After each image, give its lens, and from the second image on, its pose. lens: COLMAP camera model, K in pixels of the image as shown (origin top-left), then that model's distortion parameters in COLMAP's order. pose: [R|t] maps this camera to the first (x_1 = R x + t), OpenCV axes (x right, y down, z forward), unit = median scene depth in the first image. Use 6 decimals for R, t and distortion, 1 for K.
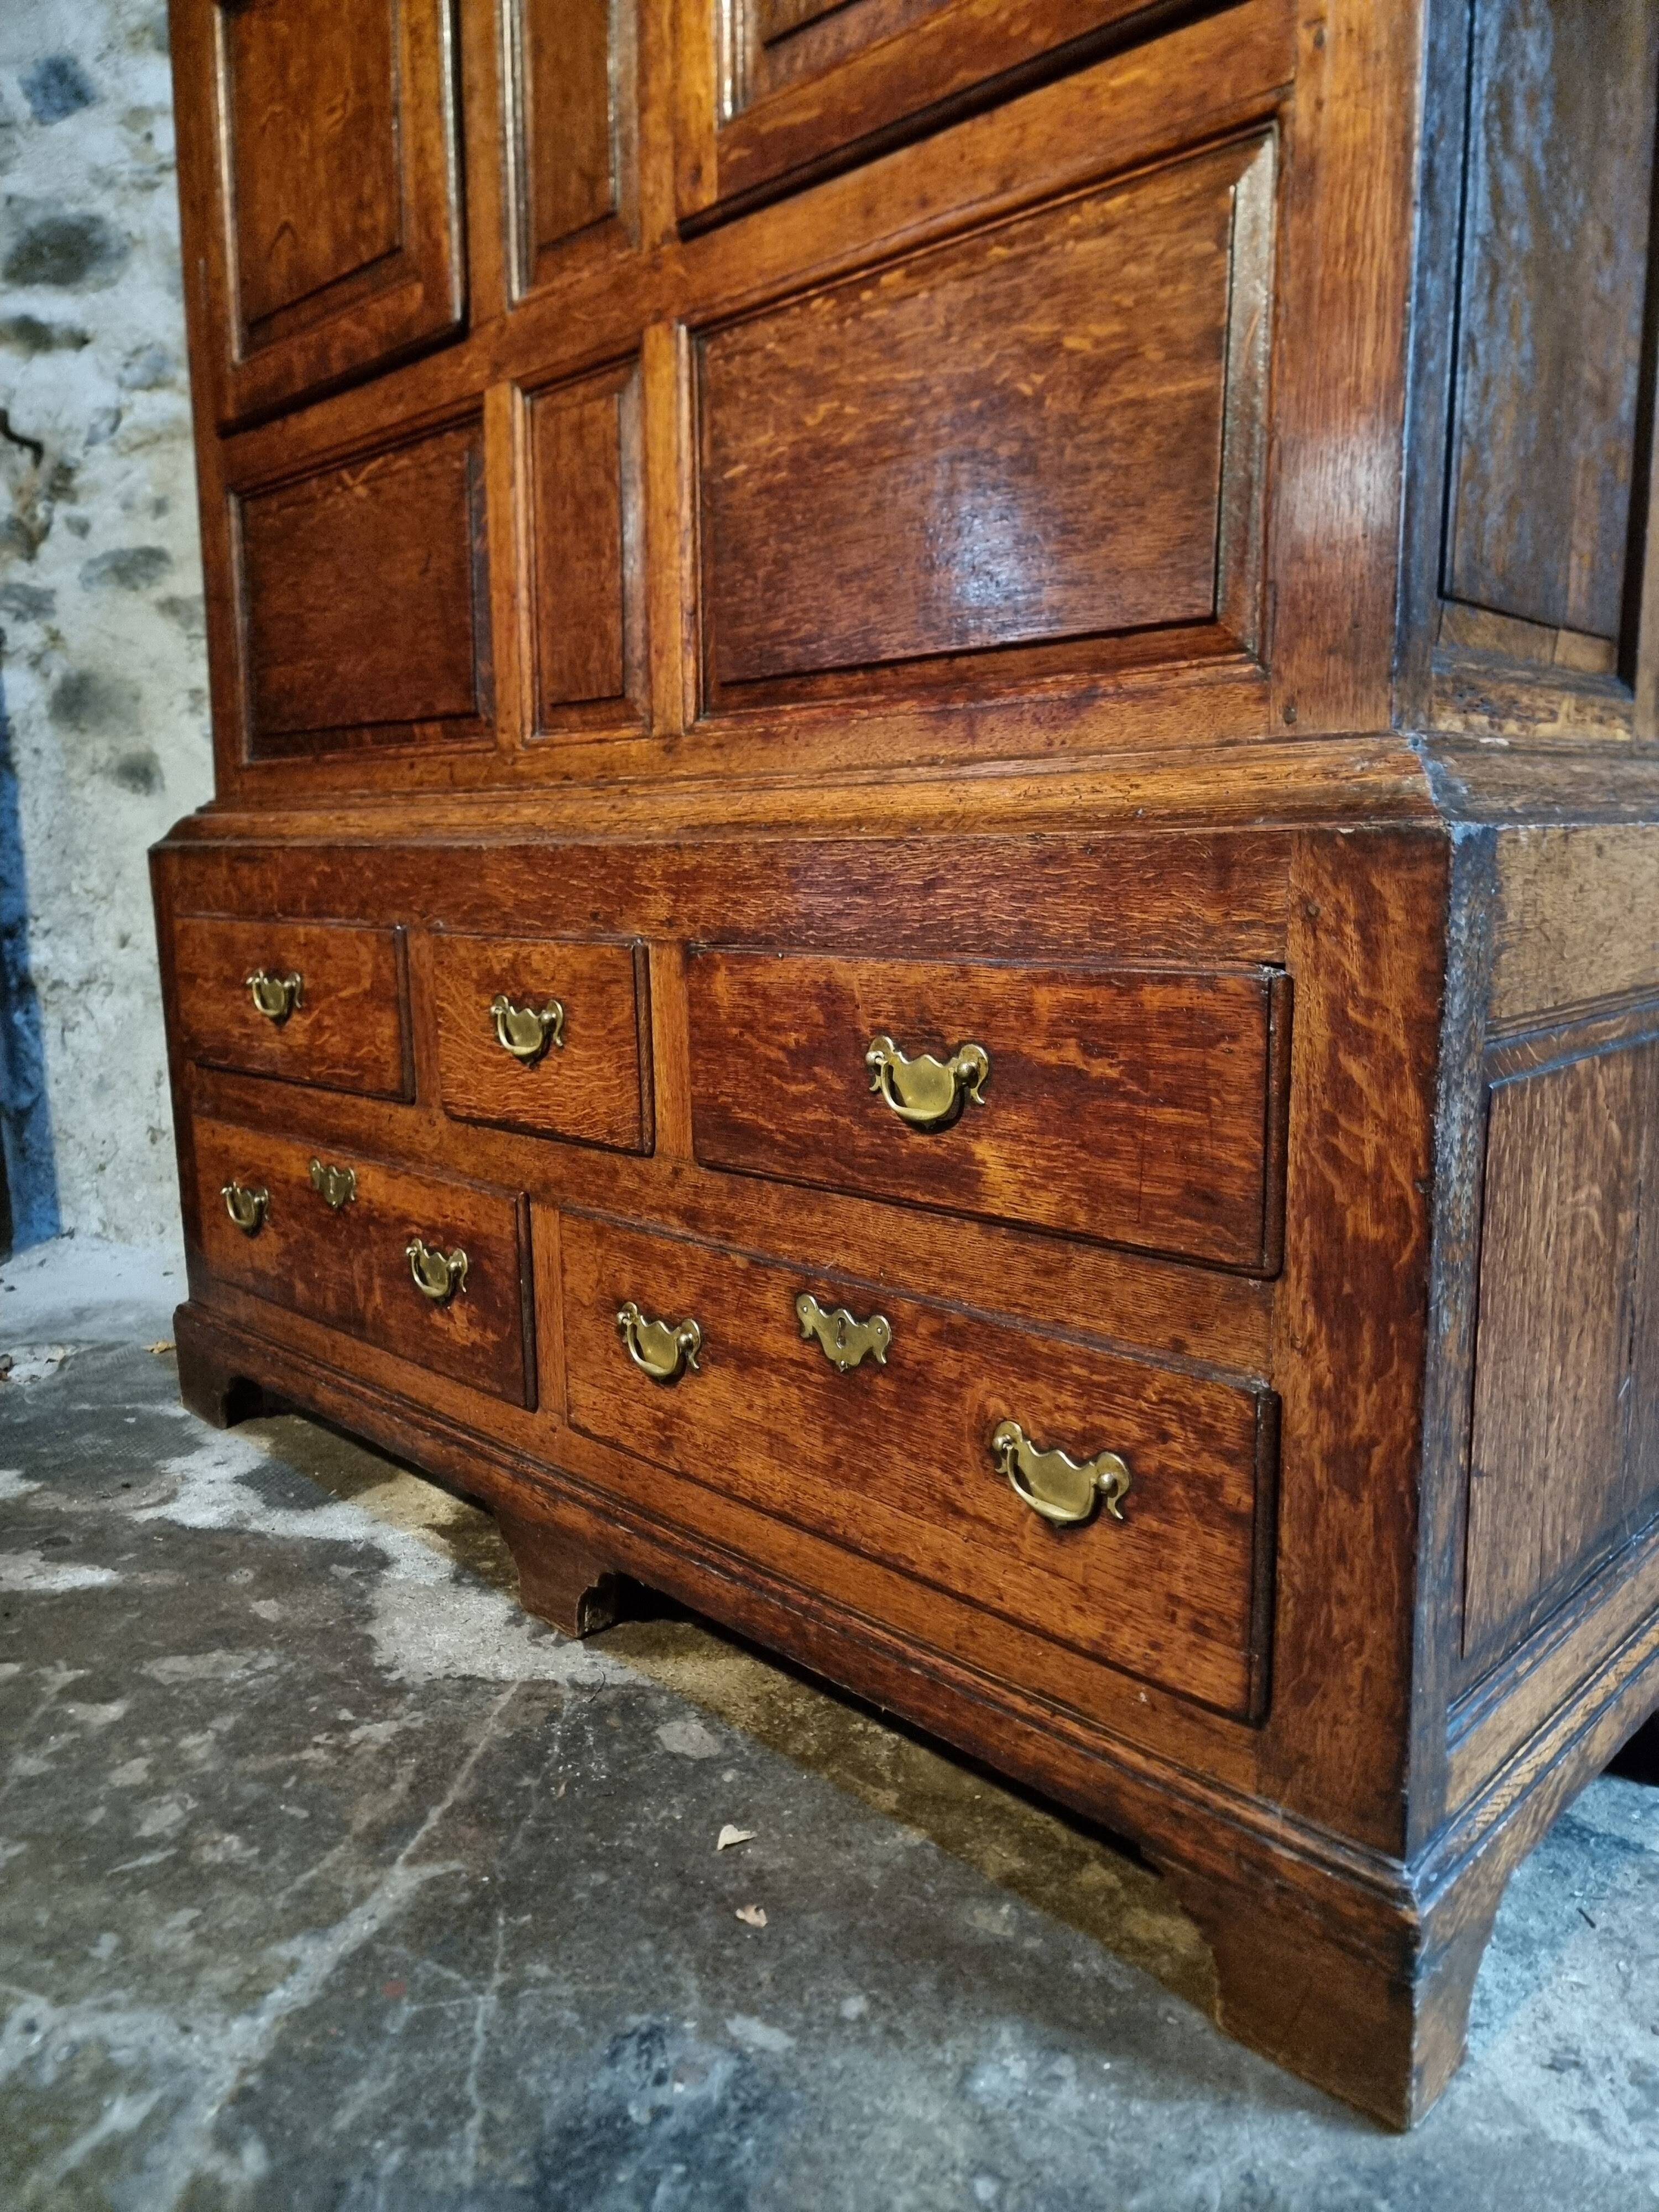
lens RADIAL K [[1557.3, 0, 808.3], [0, 1557.3, 1094.7], [0, 0, 1]] dist [0.069397, -0.059190]
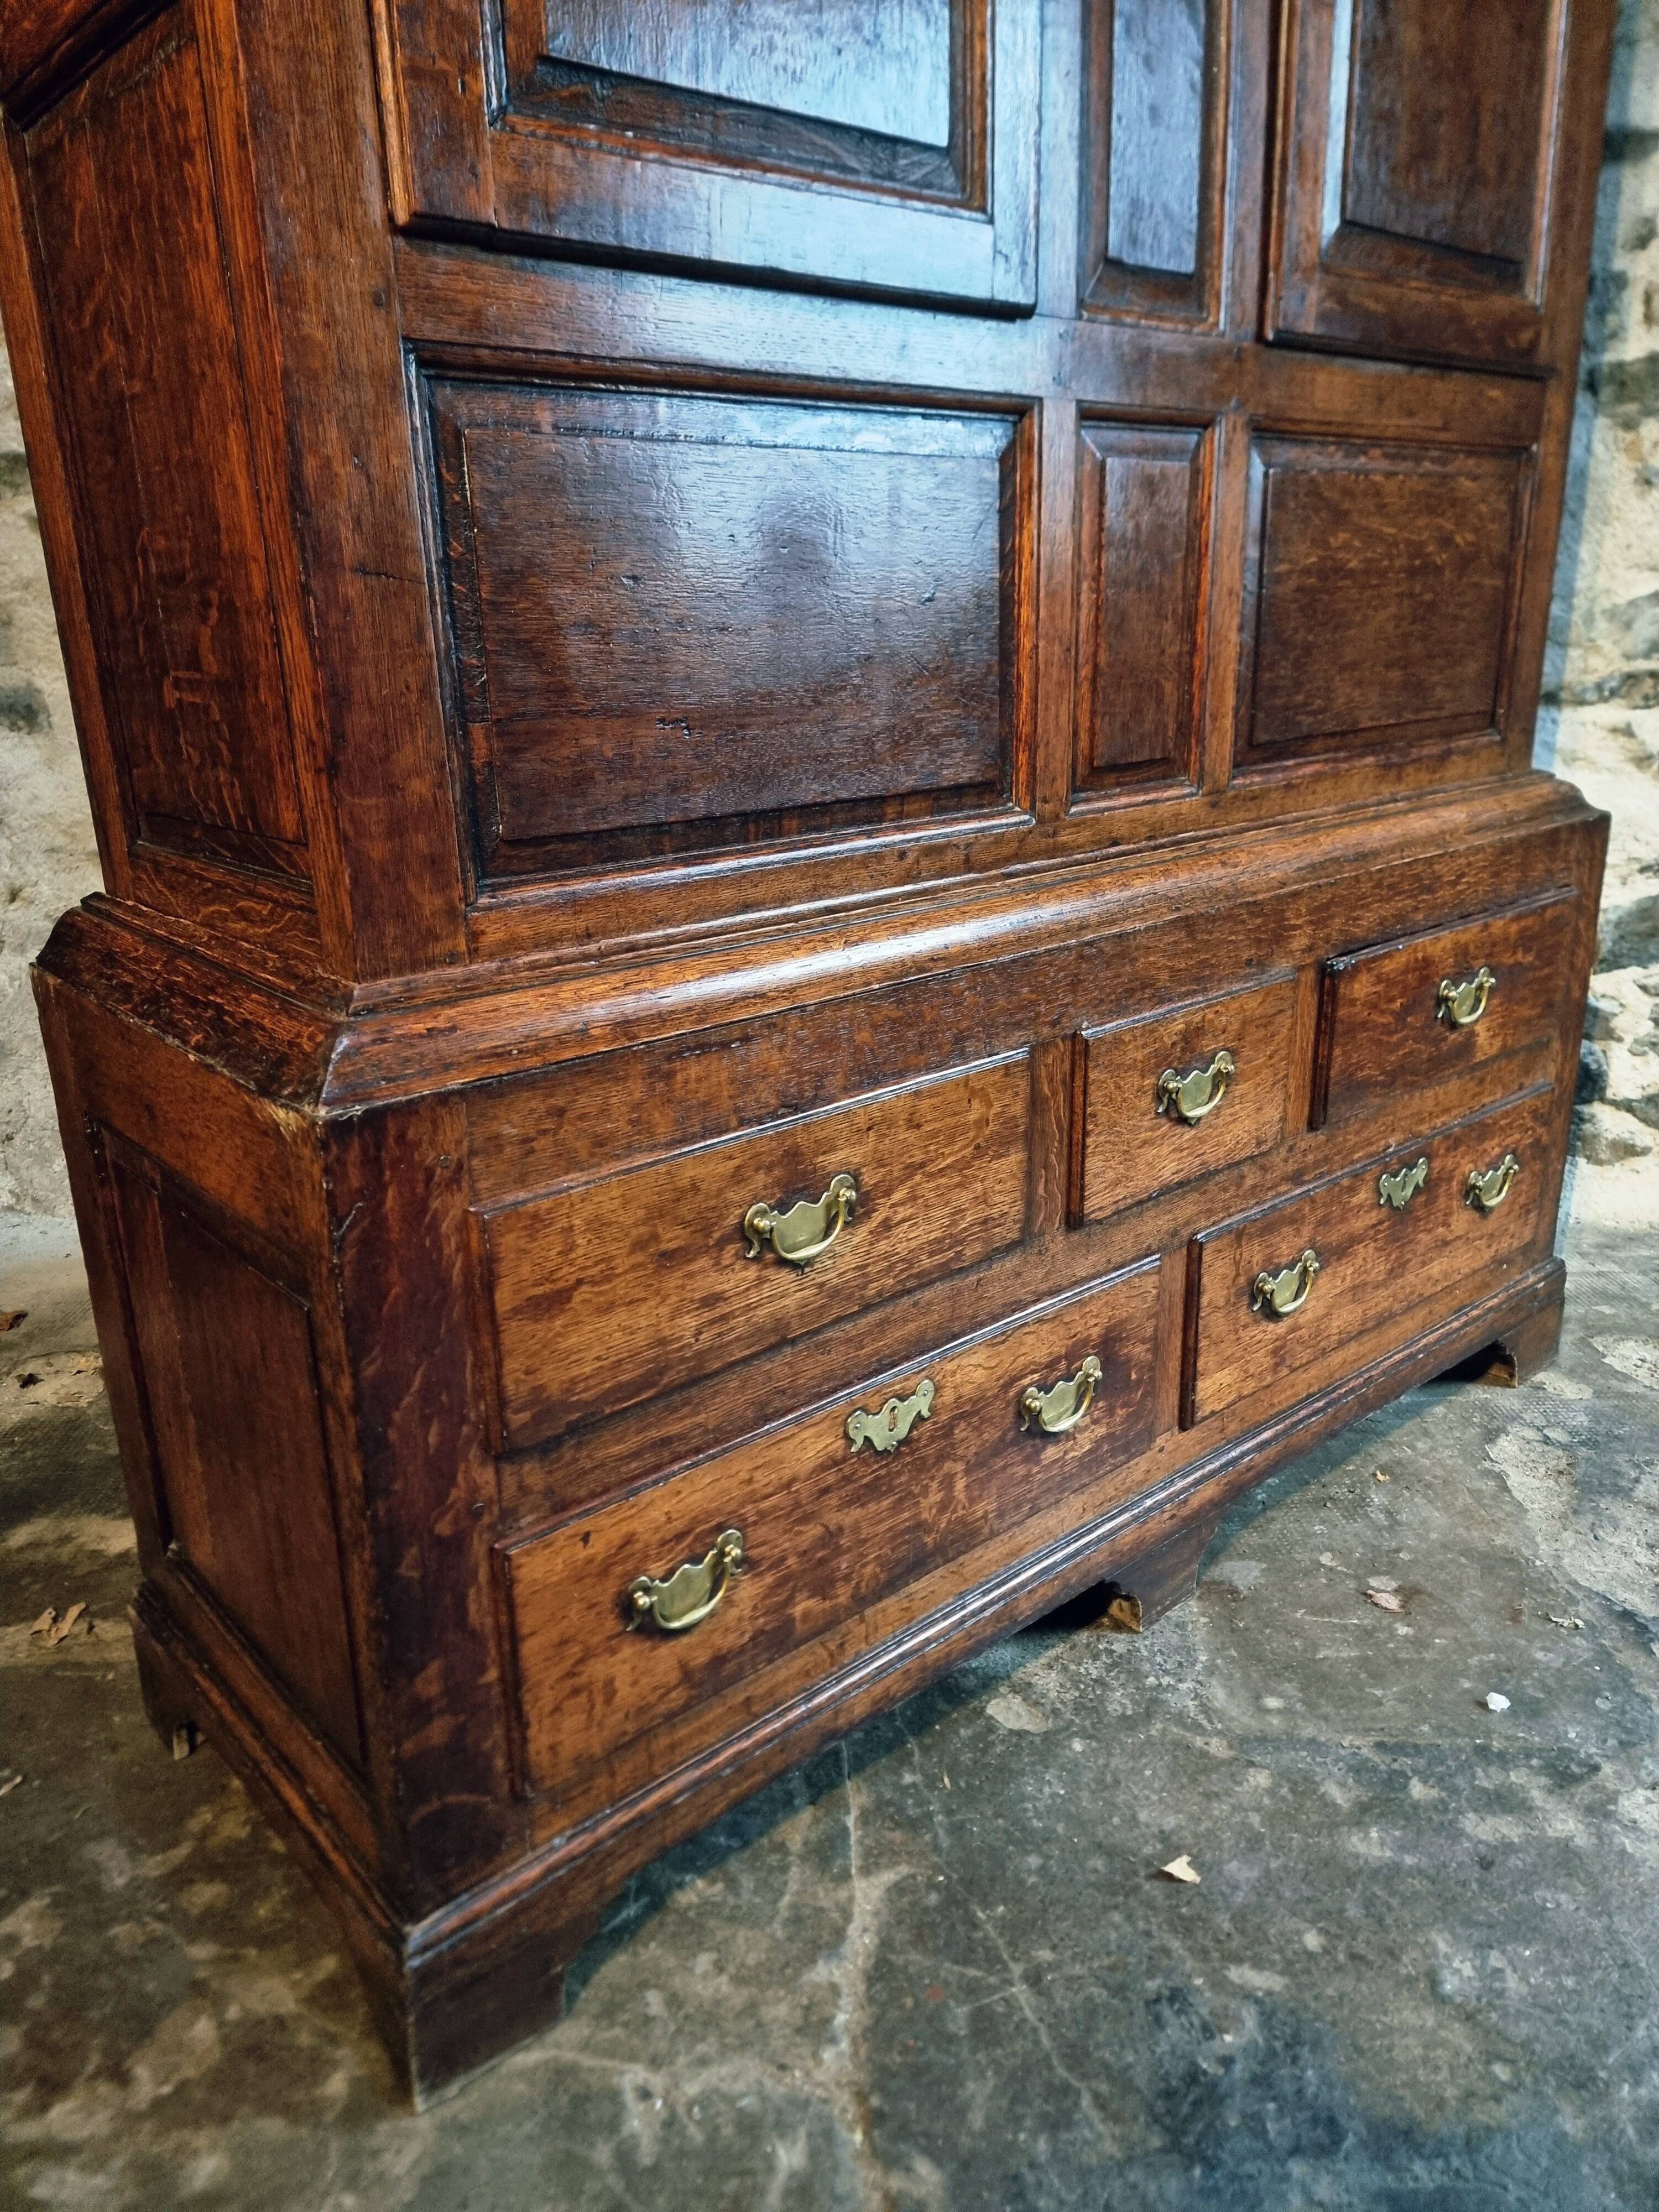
lens RADIAL K [[1534.4, 0, 797.6], [0, 1534.4, 1121.5], [0, 0, 1]] dist [0.069802, -0.062823]
pose [[0.079134, -0.304680, 0.949162, -1.349290], [0.183924, 0.940264, 0.286489, -0.416415], [-0.979750, 0.151903, 0.130445, 1.299478]]
